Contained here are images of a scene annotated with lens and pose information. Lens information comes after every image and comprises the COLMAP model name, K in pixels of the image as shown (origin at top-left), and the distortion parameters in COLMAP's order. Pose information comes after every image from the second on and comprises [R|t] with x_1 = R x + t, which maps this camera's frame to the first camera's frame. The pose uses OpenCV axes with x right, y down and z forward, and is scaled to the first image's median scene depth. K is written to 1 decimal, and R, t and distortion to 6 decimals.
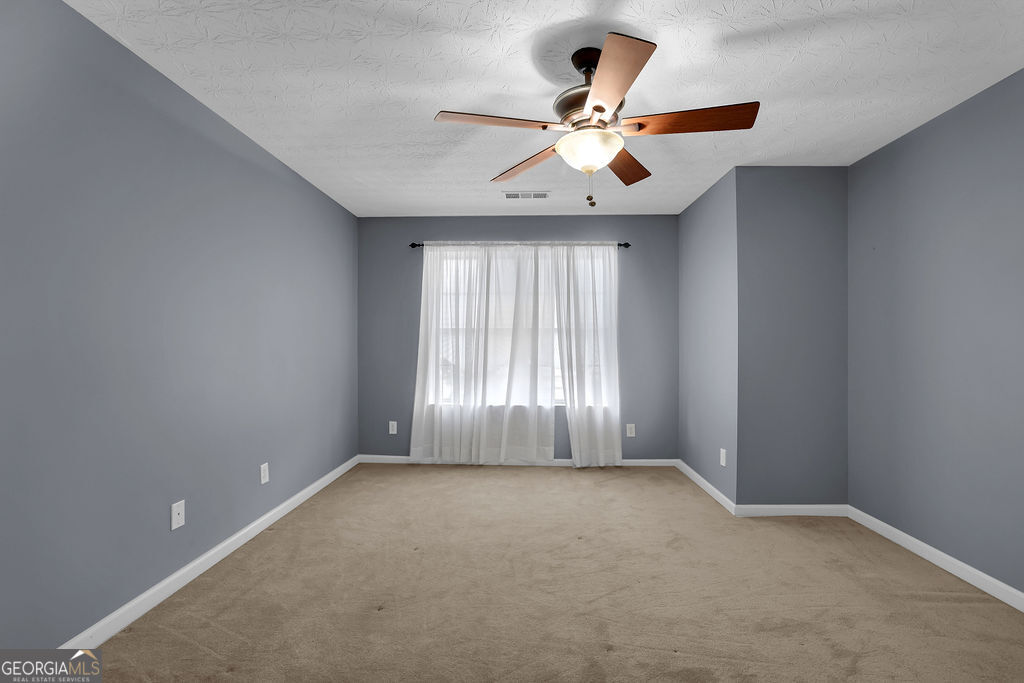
lens RADIAL K [[449.0, 0, 507.5], [0, 449.0, 351.3], [0, 0, 1]] dist [-0.050154, 0.019538]
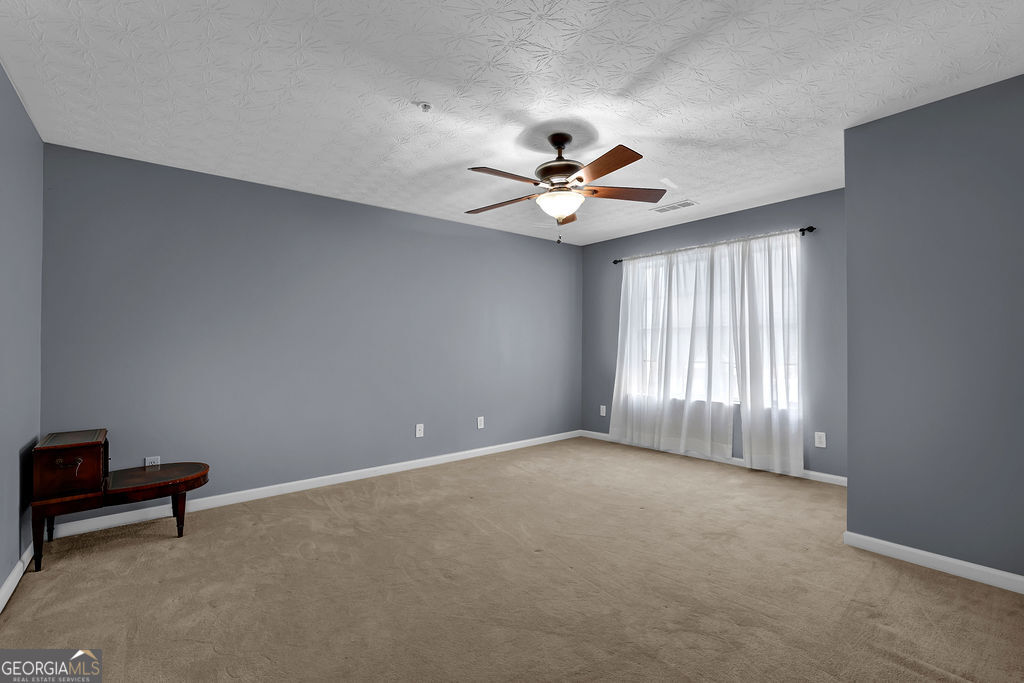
lens RADIAL K [[448.3, 0, 508.5], [0, 448.3, 337.4], [0, 0, 1]] dist [-0.048107, 0.019179]
pose [[0.669986, -0.018577, -0.742142, 0.508256], [-0.006277, 0.999509, -0.030686, 0.008154], [0.742348, 0.025218, 0.669540, -0.027389]]
